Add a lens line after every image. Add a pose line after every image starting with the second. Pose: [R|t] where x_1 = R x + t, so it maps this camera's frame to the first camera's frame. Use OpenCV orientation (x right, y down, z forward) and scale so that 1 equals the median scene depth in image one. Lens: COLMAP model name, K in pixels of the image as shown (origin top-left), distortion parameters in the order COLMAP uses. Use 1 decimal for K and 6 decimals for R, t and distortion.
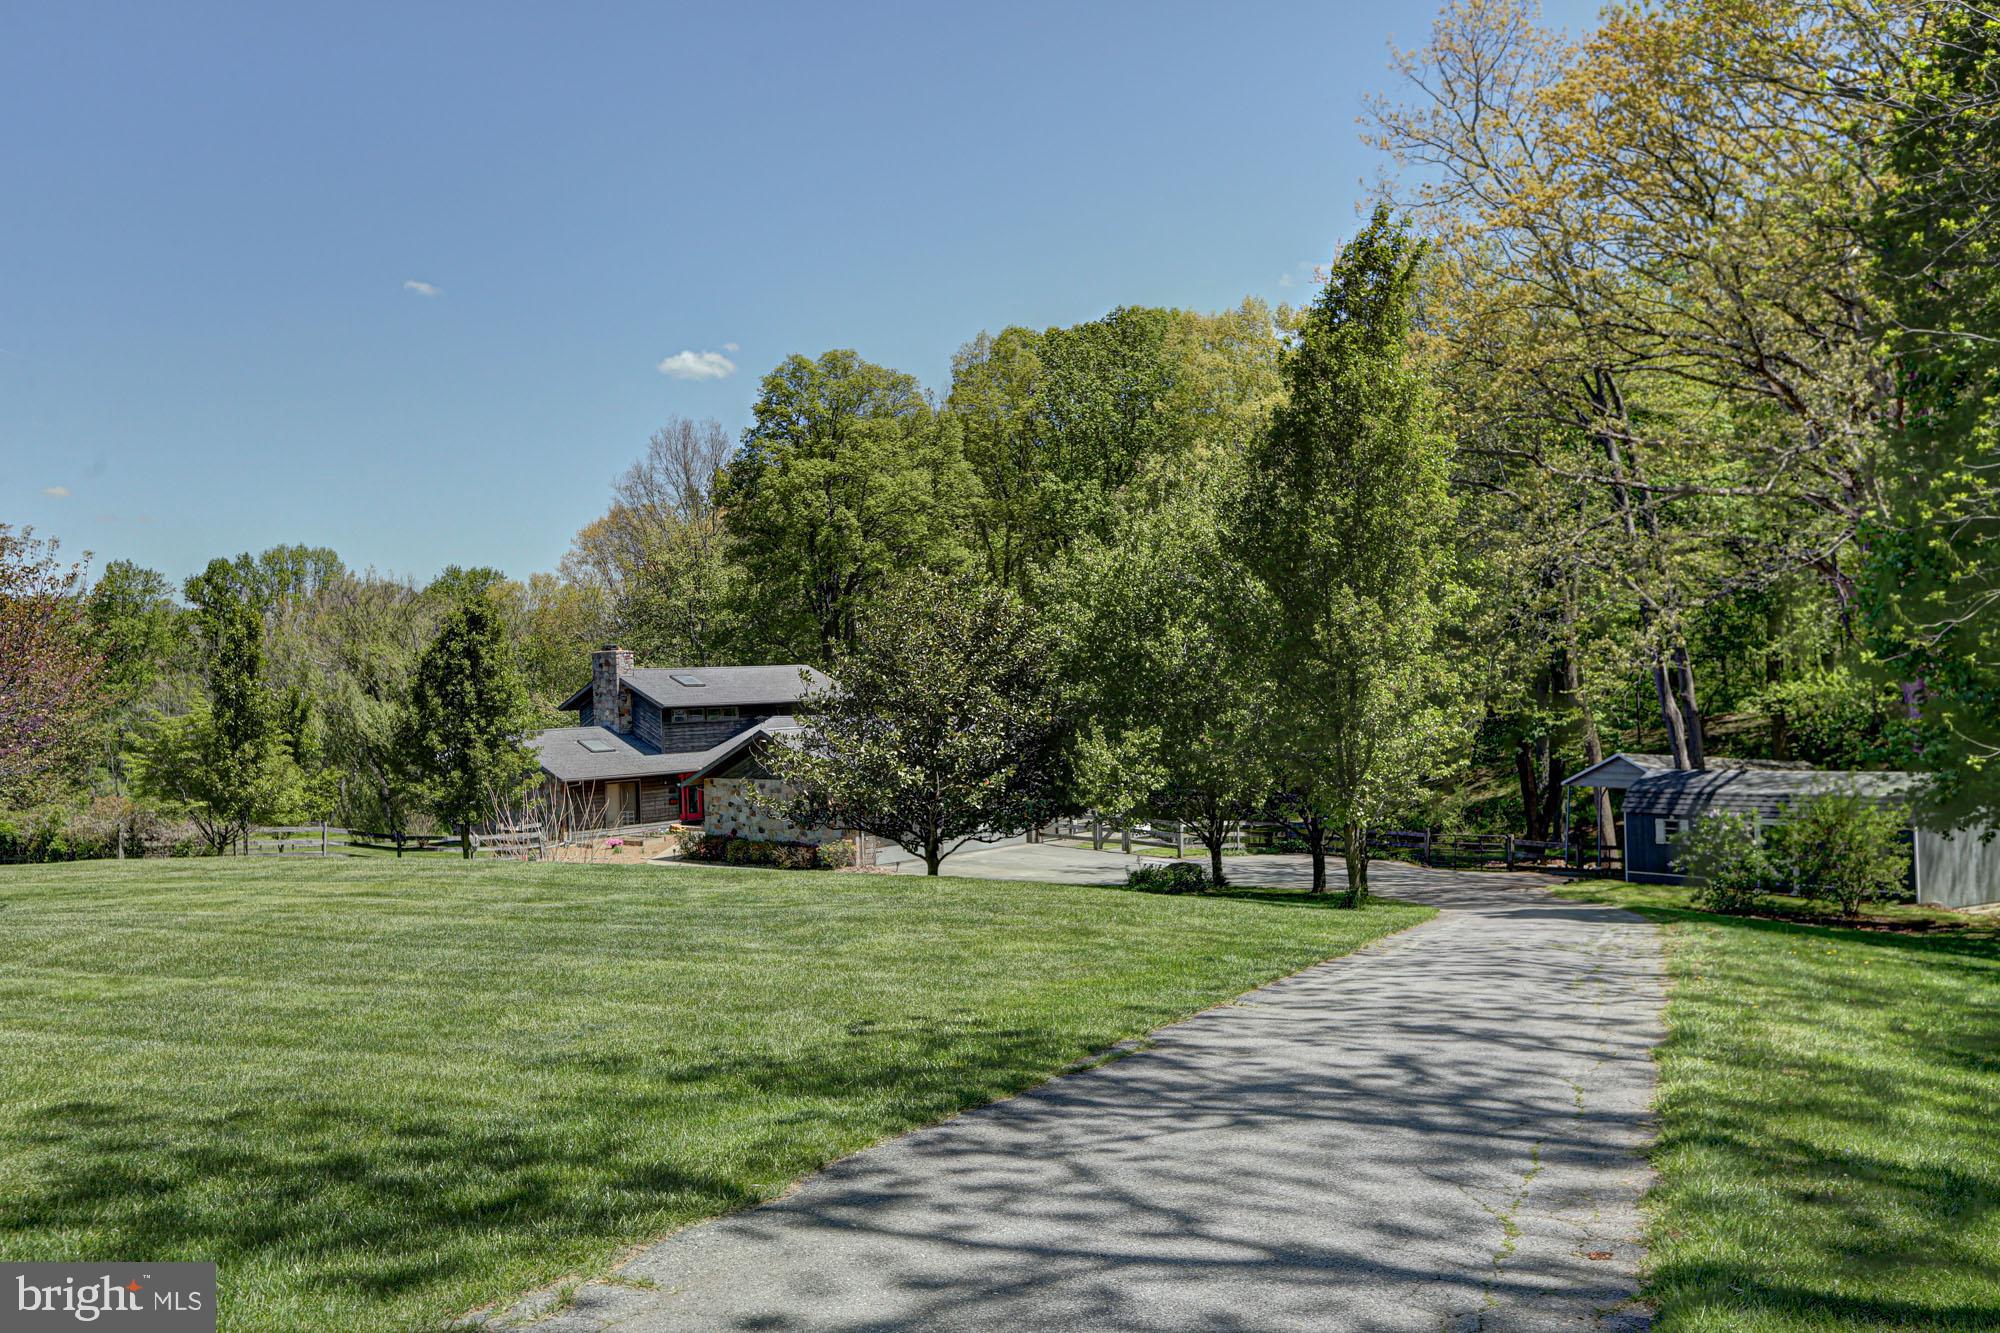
lens RADIAL K [[1674.7, 0, 1007.6], [0, 1674.7, 664.1], [0, 0, 1]] dist [-0.004906, -0.002139]
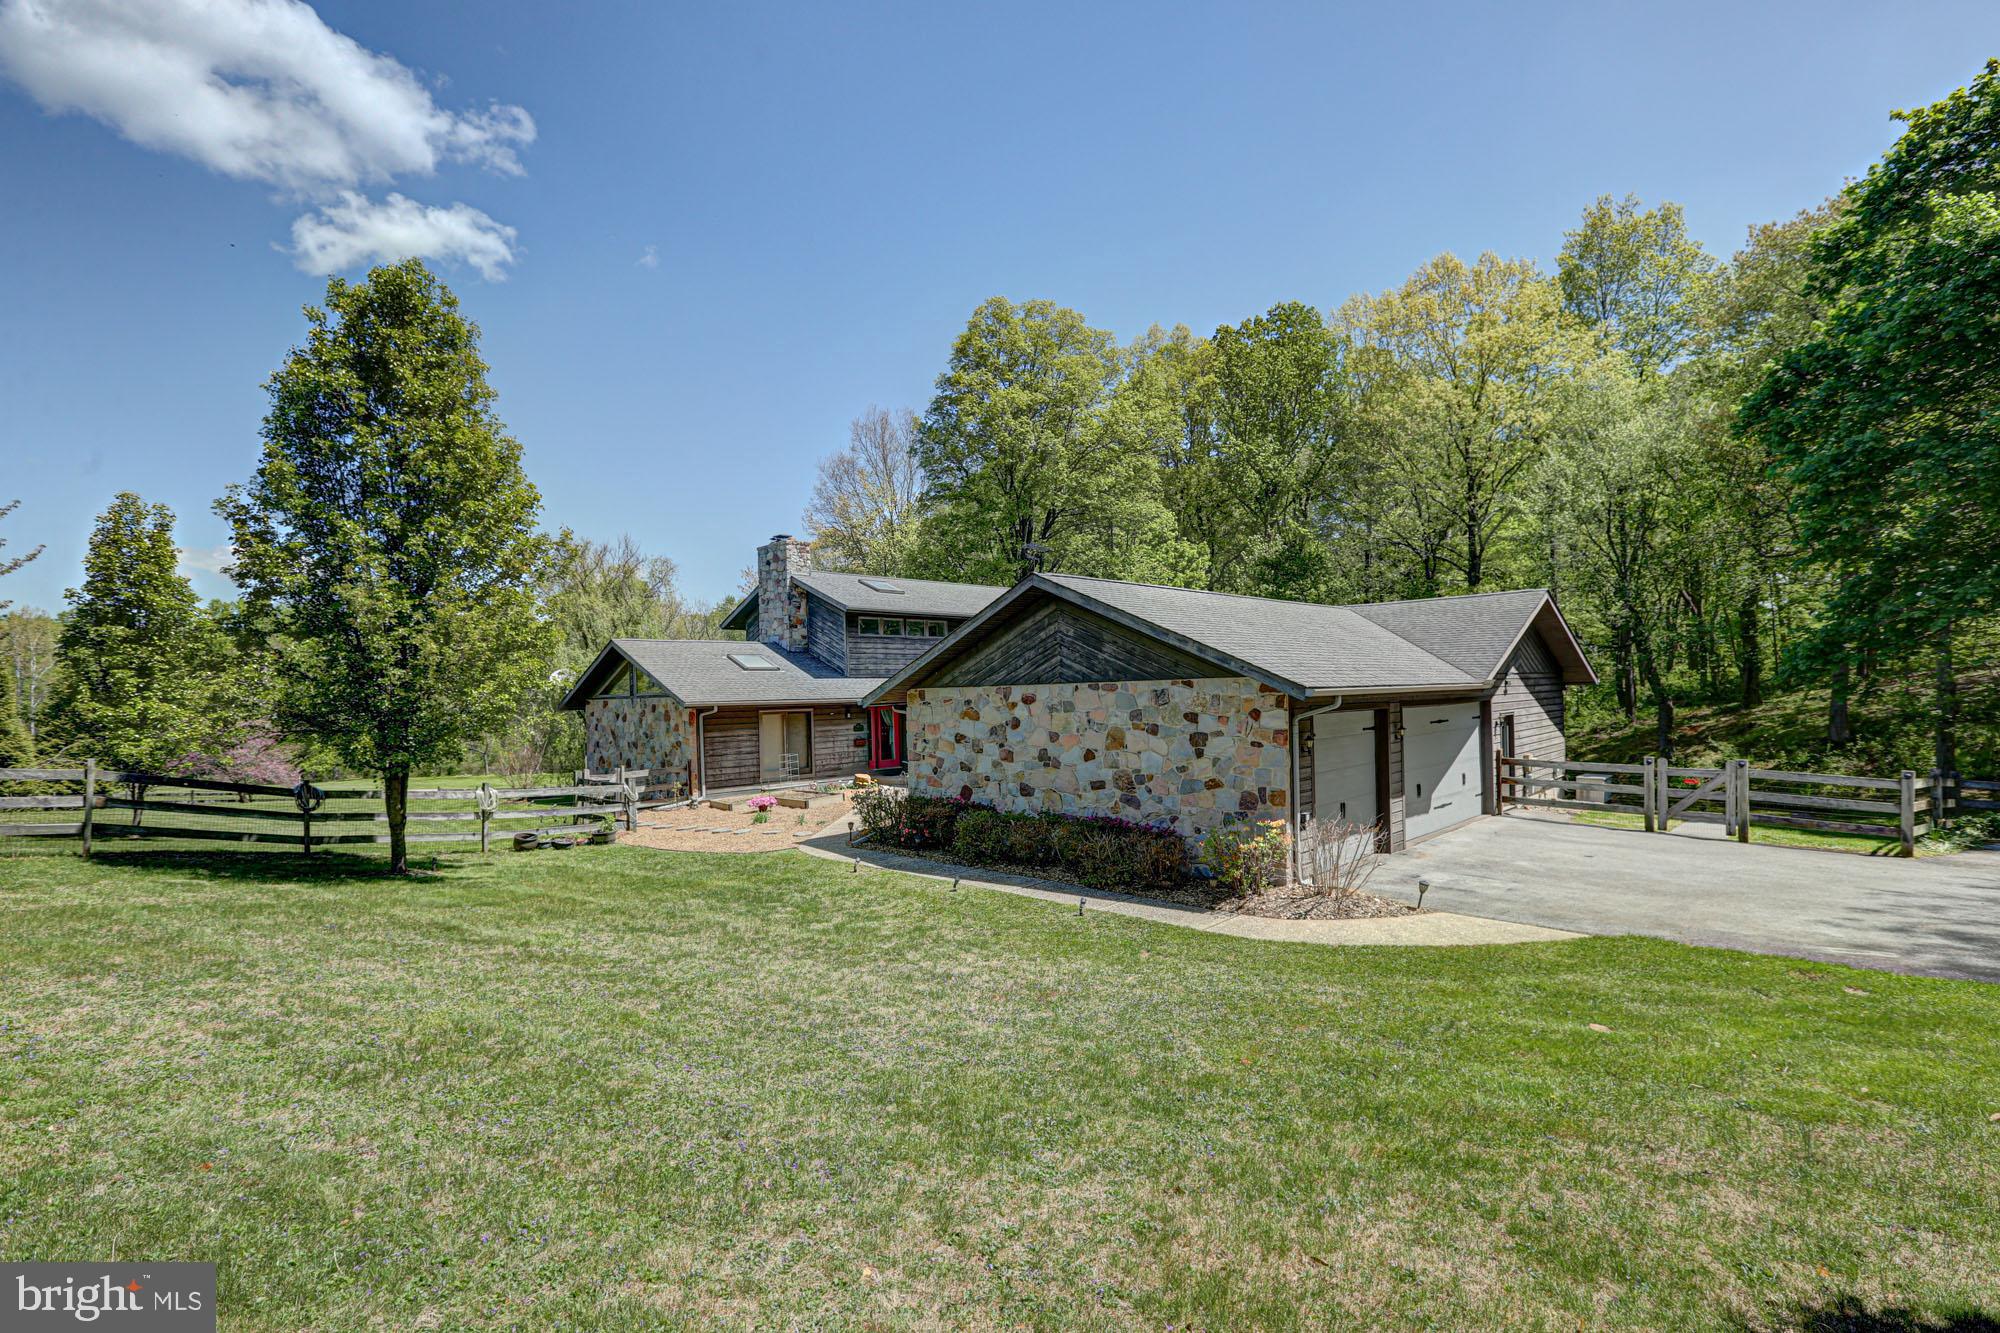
lens RADIAL K [[920.6, 0, 1004.4], [0, 920.6, 674.7], [0, 0, 1]] dist [-0.038738, 0.000796]
pose [[0.998166, 0.005704, -0.060273, -0.120447], [-0.006328, 0.999928, -0.010179, 0.059994], [0.060210, 0.010542, 0.998130, 0.643974]]
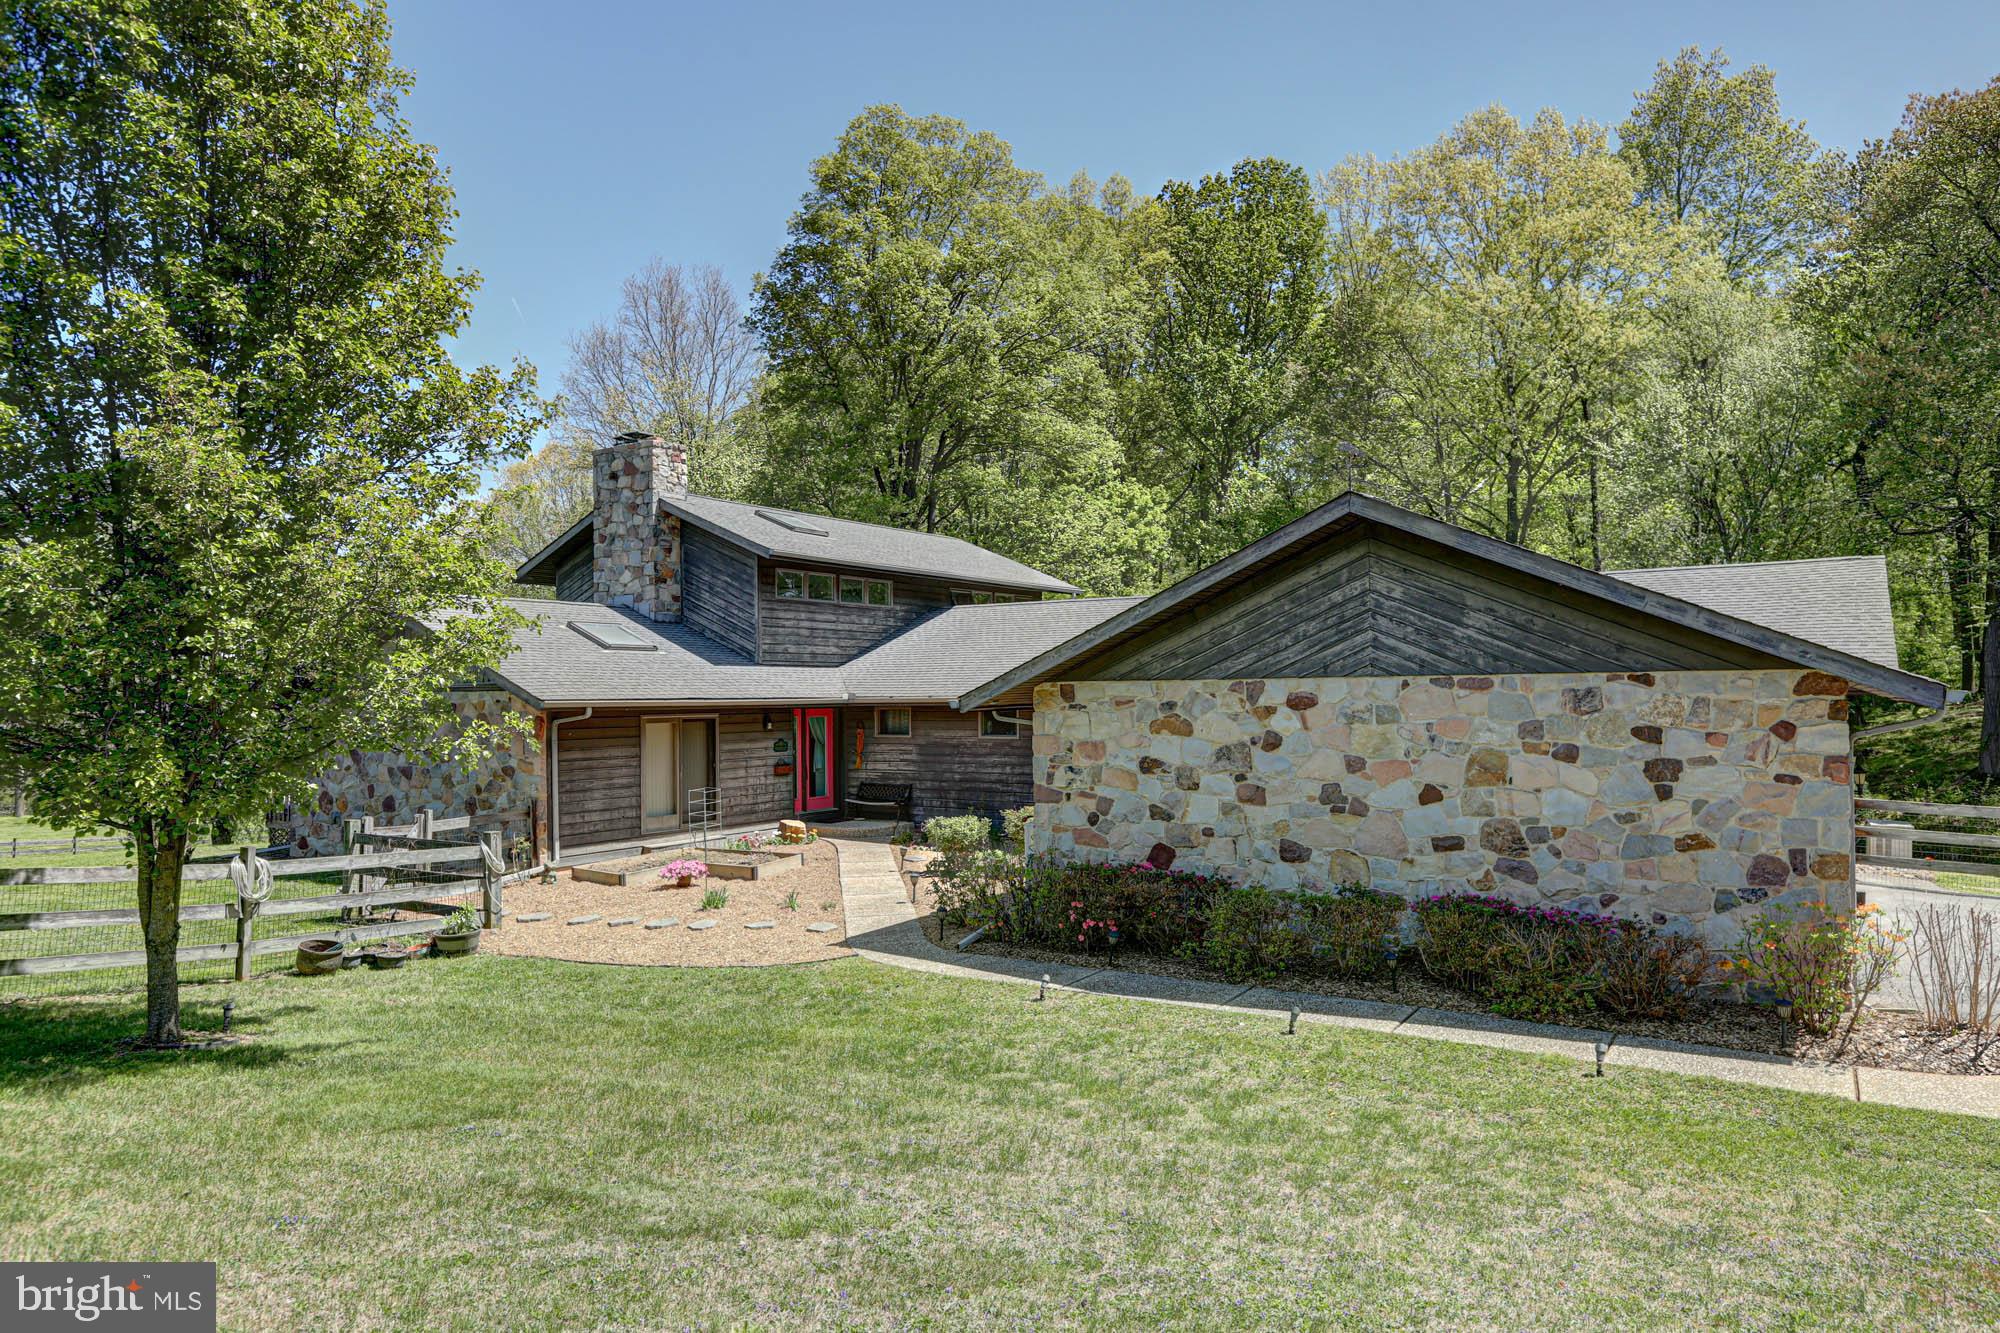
lens RADIAL K [[1279.3, 0, 1008.3], [0, 1279.3, 669.9], [0, 0, 1]] dist [-0.001509, 0.005405]
pose [[0.989388, 0.025046, 0.143122, -0.200099], [-0.023048, 0.999613, -0.015601, 0.062981], [-0.143457, 0.012137, 0.989582, 0.688584]]
